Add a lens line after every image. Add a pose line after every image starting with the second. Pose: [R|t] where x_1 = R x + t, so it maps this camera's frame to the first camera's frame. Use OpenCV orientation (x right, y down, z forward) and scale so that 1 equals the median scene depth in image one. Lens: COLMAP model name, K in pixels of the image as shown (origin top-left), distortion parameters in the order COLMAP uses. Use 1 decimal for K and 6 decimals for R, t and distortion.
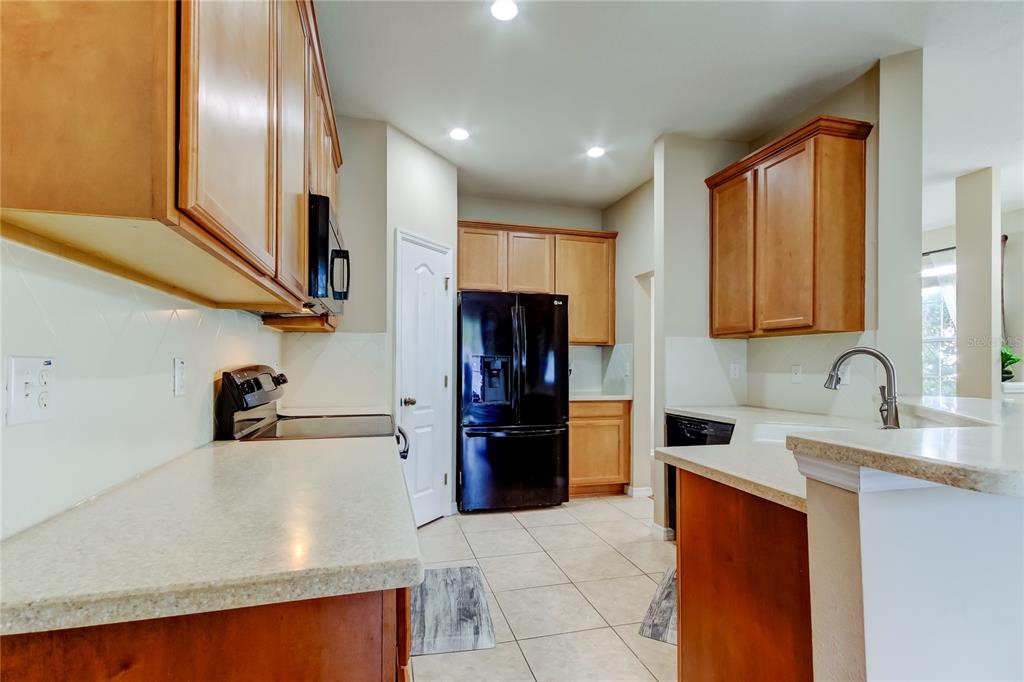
lens RADIAL K [[477.4, 0, 512.4], [0, 477.4, 361.7], [0, 0, 1]] dist [0.002025, 0.000139]
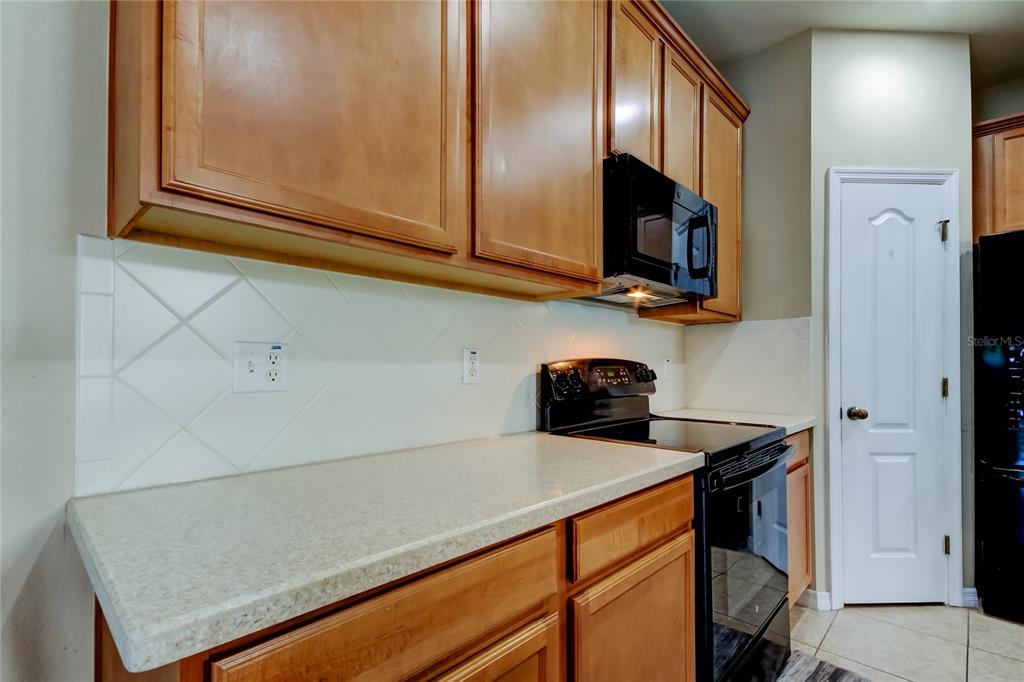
lens RADIAL K [[477.4, 0, 512.4], [0, 477.4, 361.7], [0, 0, 1]] dist [0.002025, 0.000139]
pose [[0.513993, -0.009171, -0.857746, 0.120470], [0.002153, 0.999953, -0.009401, 0.013592], [0.857792, 0.002985, 0.513989, 0.220066]]
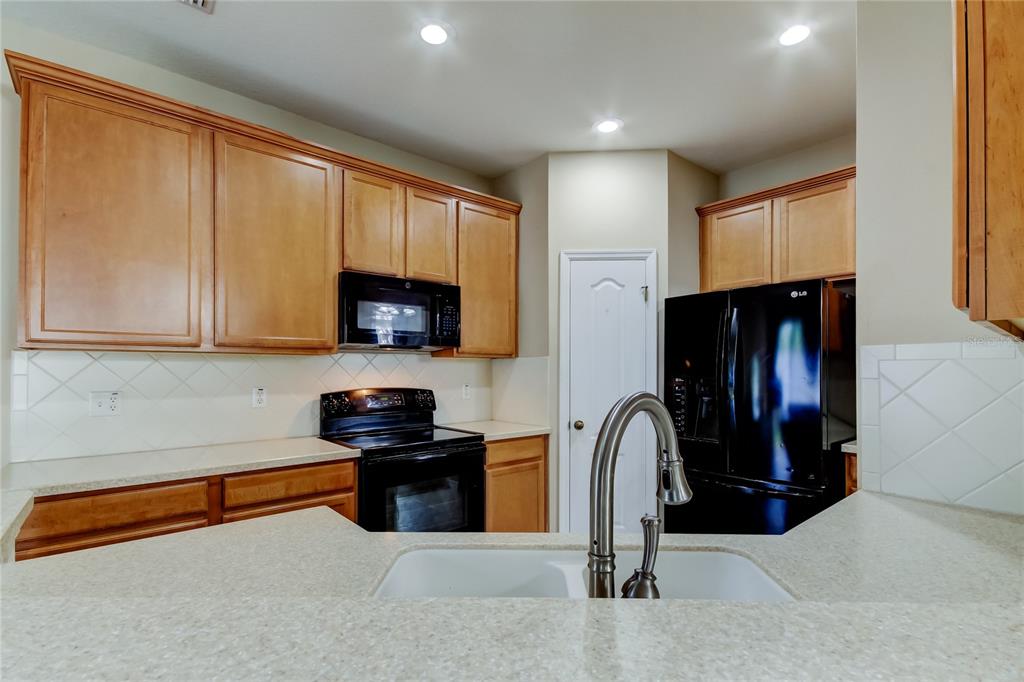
lens RADIAL K [[466.8, 0, 514.6], [0, 466.8, 366.8], [0, 0, 1]] dist [0.001044, 0.000174]
pose [[0.427009, -0.008084, -0.904211, 0.584416], [0.005226, 0.999965, -0.006472, -0.030125], [0.904232, -0.001962, 0.427036, 0.476185]]
